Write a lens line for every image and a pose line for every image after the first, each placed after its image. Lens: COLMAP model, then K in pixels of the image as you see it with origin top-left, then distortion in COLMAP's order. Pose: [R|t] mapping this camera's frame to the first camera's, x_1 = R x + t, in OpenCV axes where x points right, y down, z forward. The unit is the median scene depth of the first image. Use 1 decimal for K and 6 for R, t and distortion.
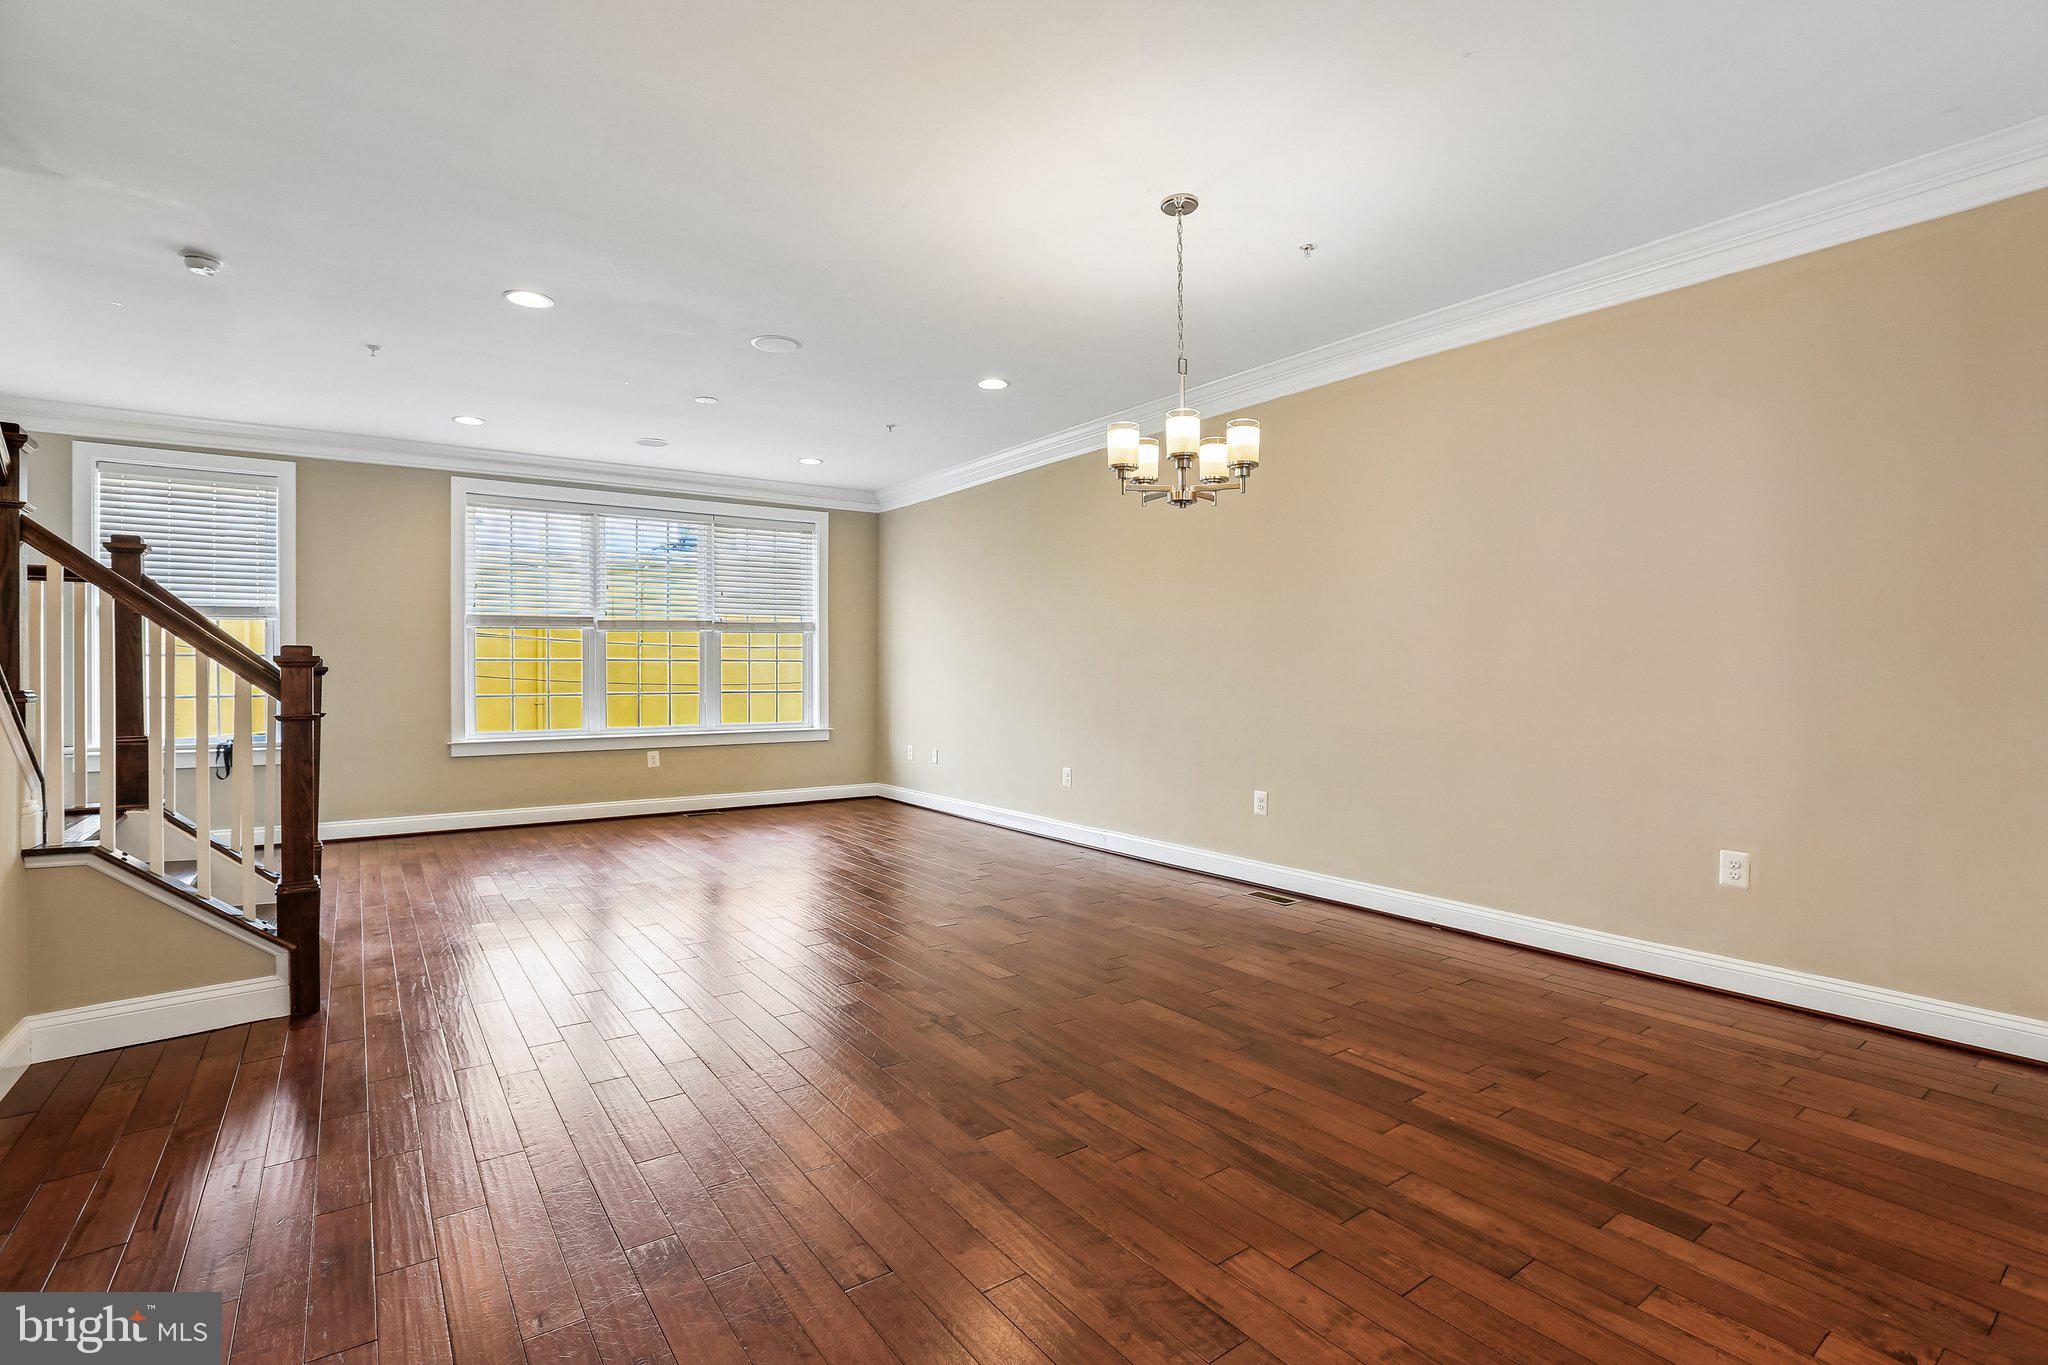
lens RADIAL K [[962.9, 0, 1024.6], [0, 962.9, 676.2], [0, 0, 1]] dist [-0.021392, 0.005669]
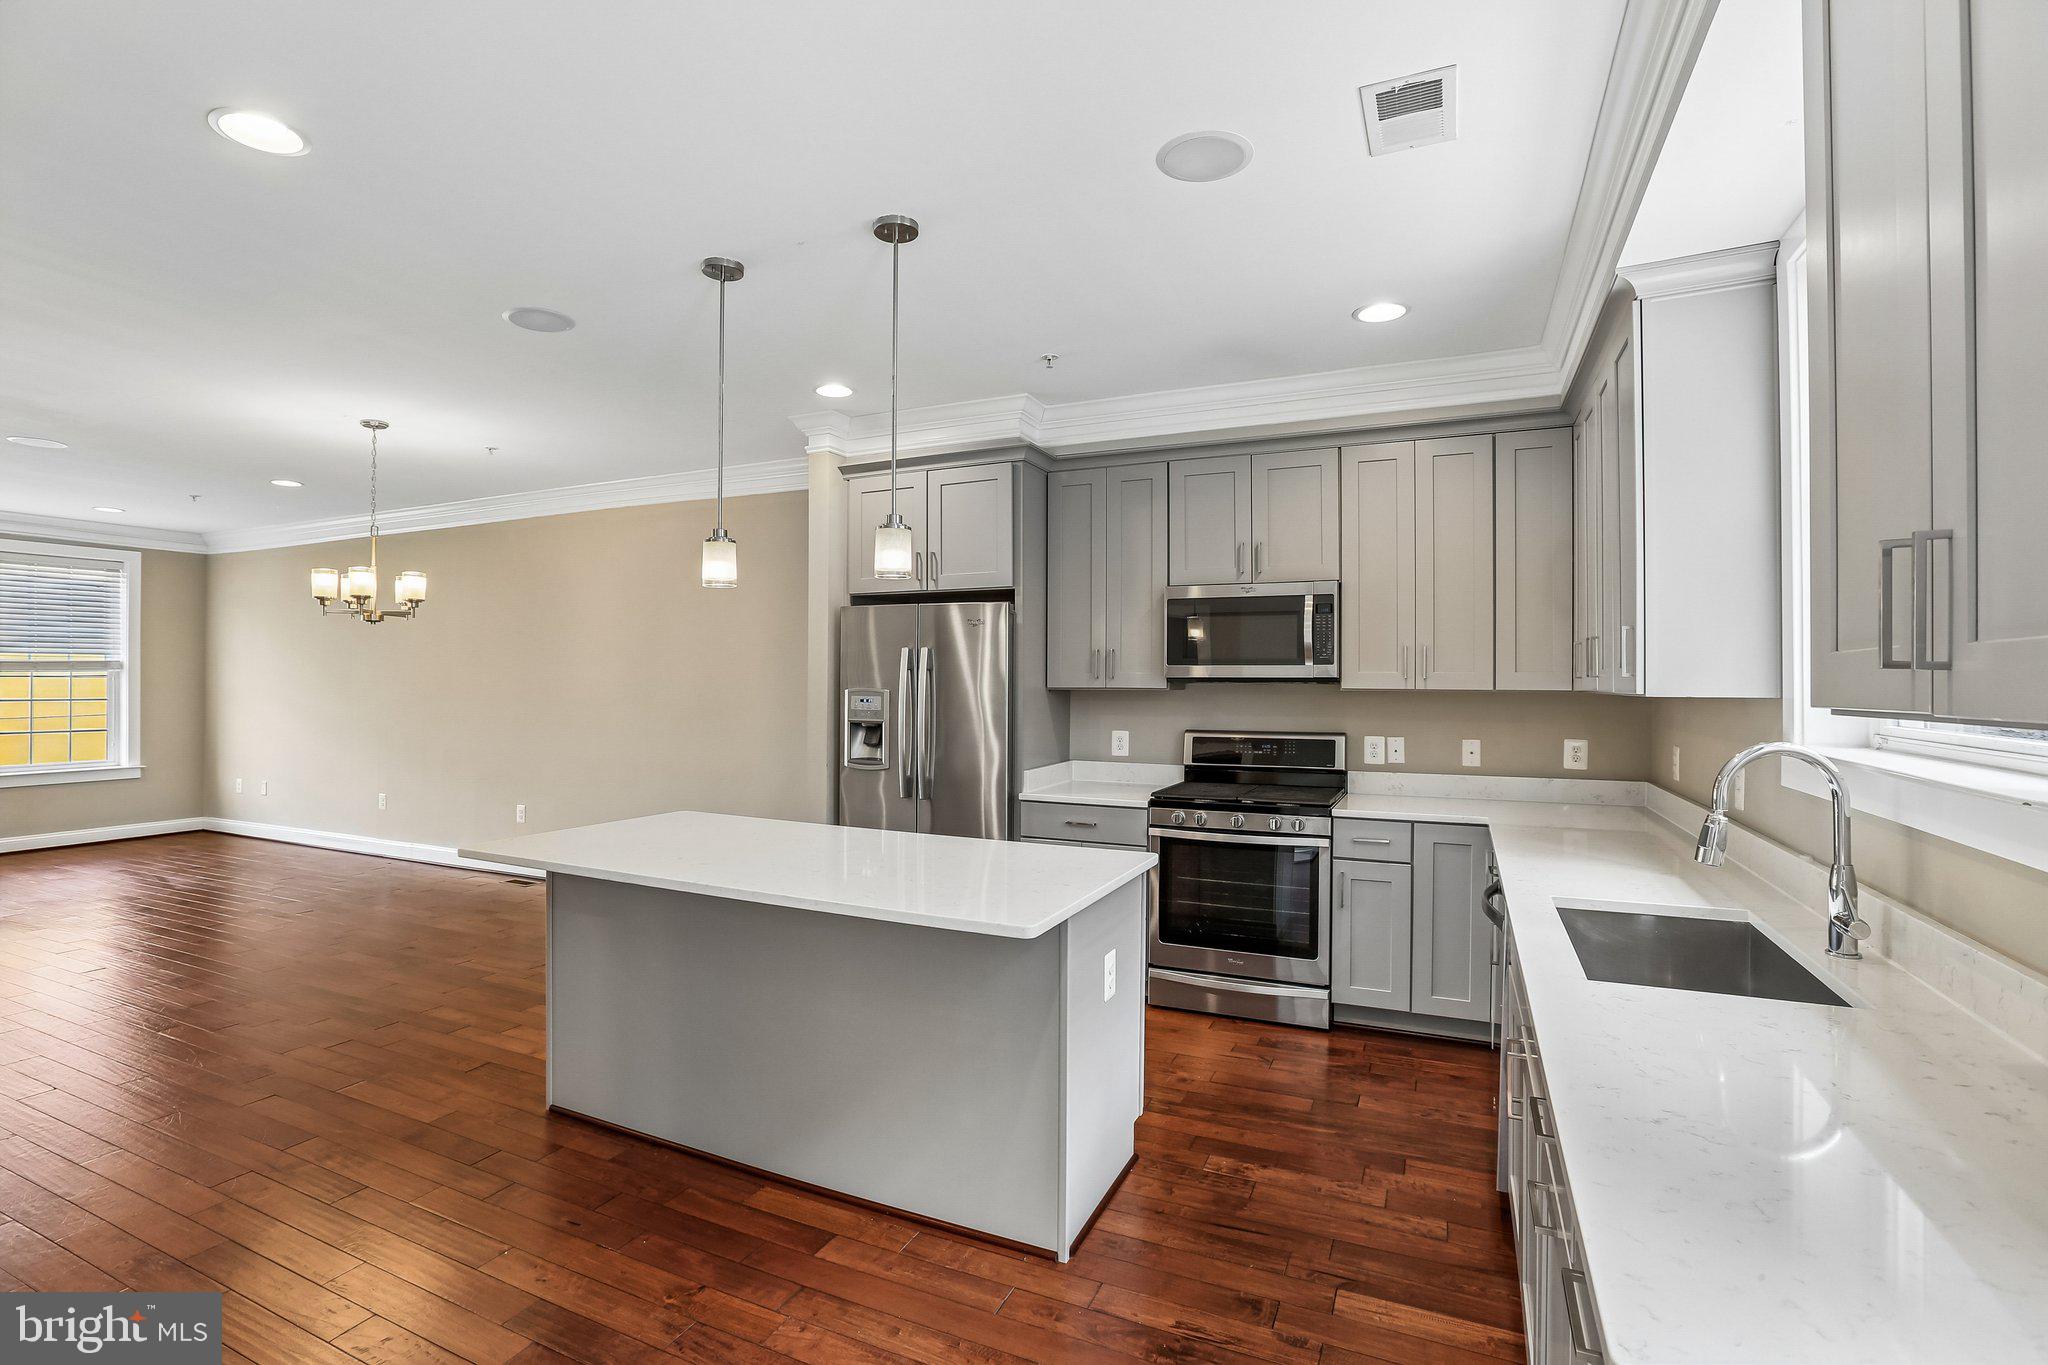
lens RADIAL K [[962.9, 0, 1027.1], [0, 962.9, 673.9], [0, 0, 1]] dist [-0.021392, 0.005669]
pose [[0.877401, 0.005845, 0.479722, 0.146616], [0.000016, 0.999925, -0.012213, -0.032768], [-0.479758, 0.010723, 0.877335, -0.349980]]
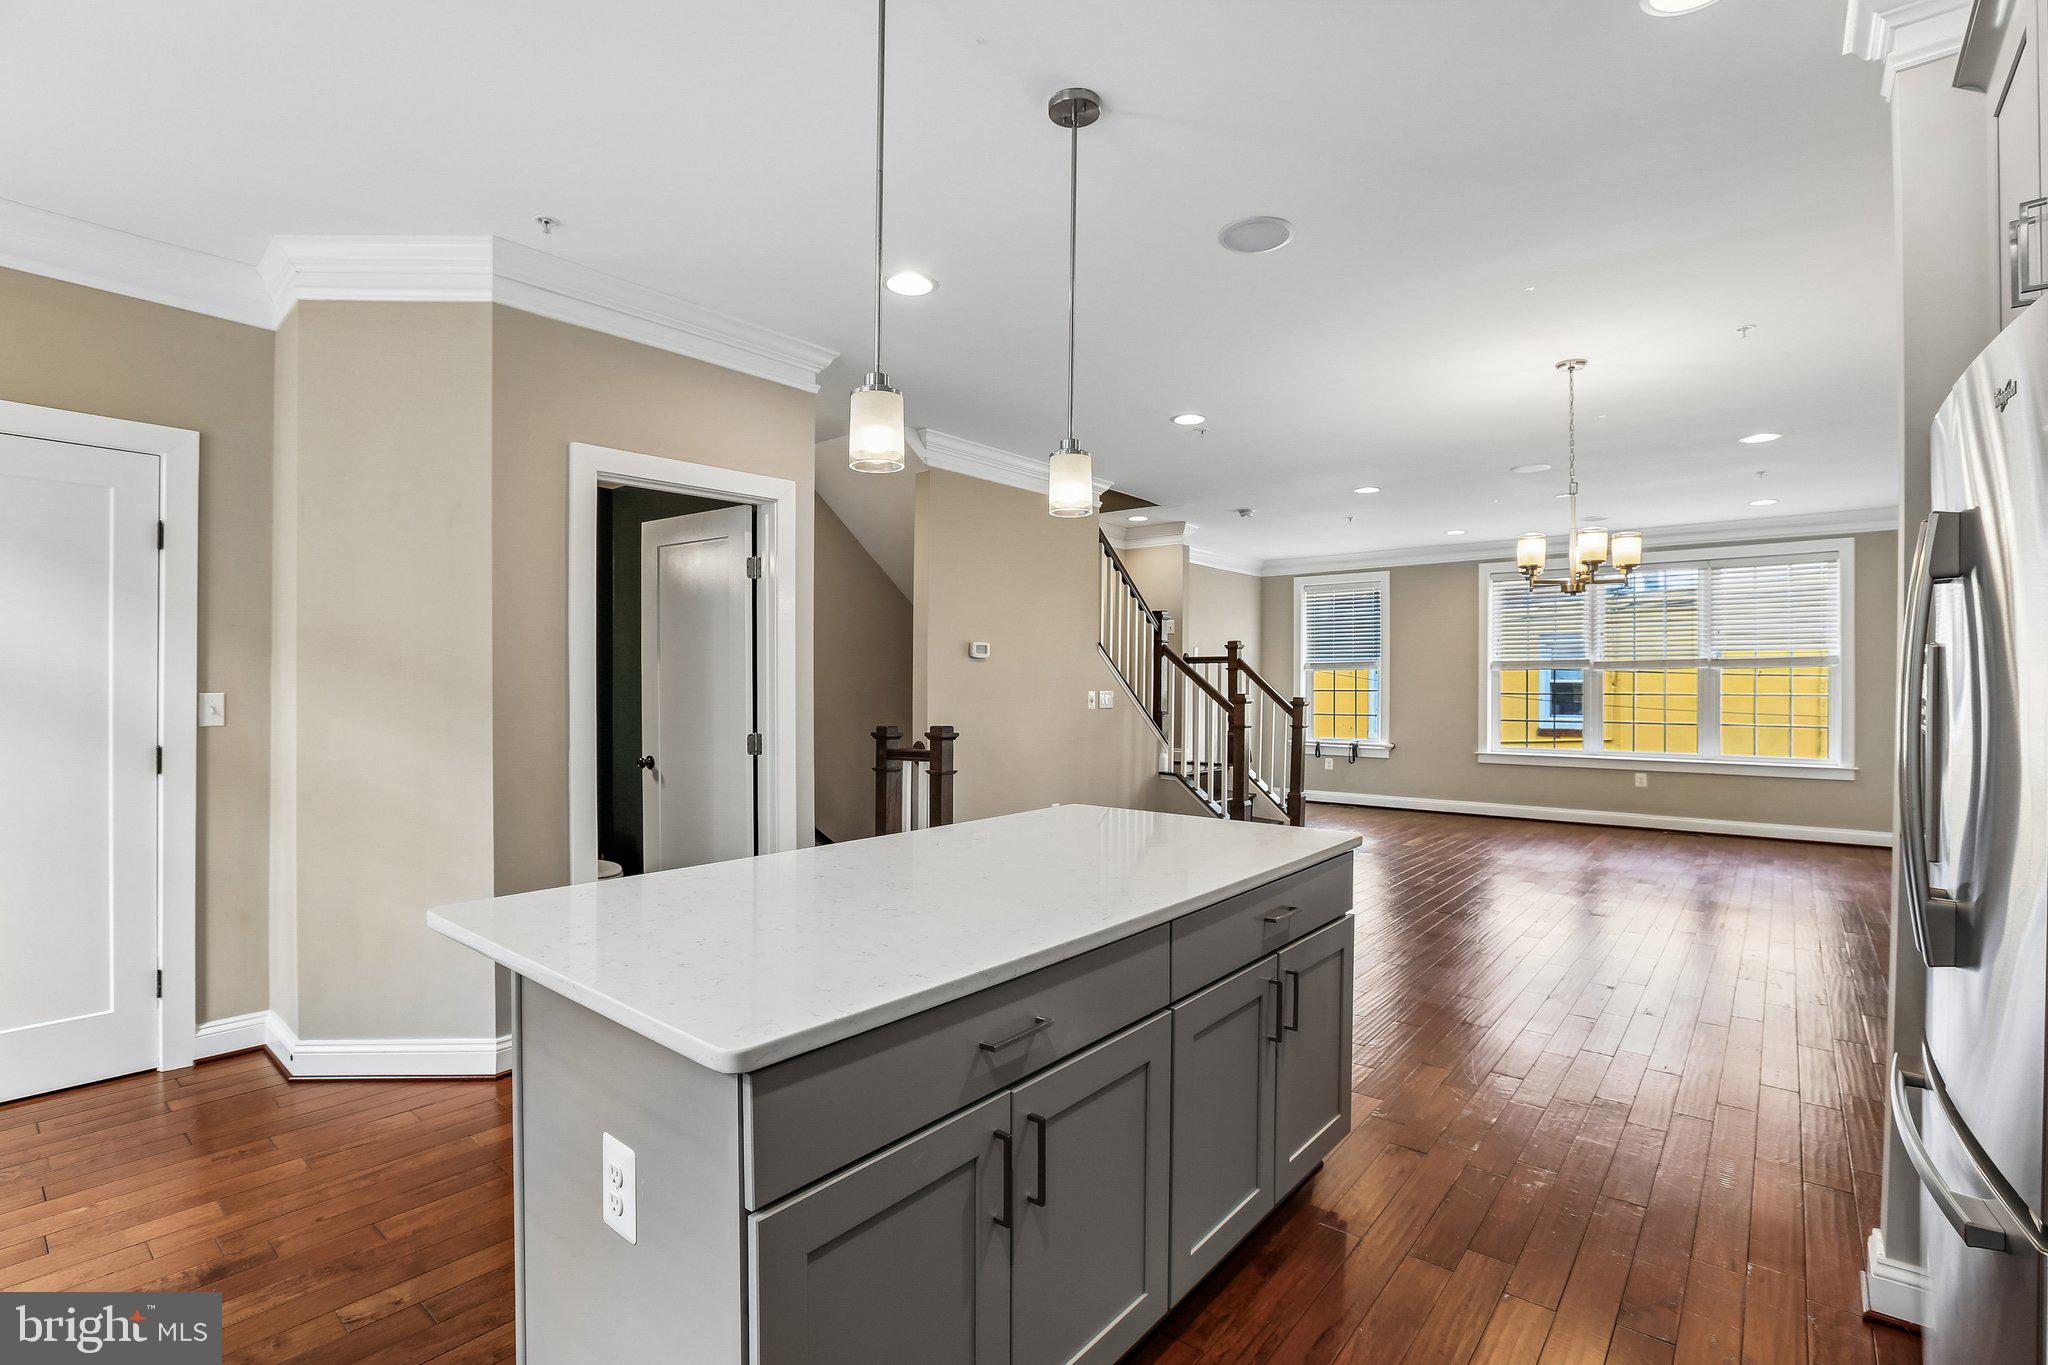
lens RADIAL K [[962.9, 0, 1006.3], [0, 962.9, 686.5], [0, 0, 1]] dist [-0.021392, 0.005669]
pose [[0.269892, 0.002685, -0.962887, 0.504226], [-0.009812, 0.999952, 0.000038, -0.018587], [0.962841, 0.009438, 0.269905, -0.048607]]
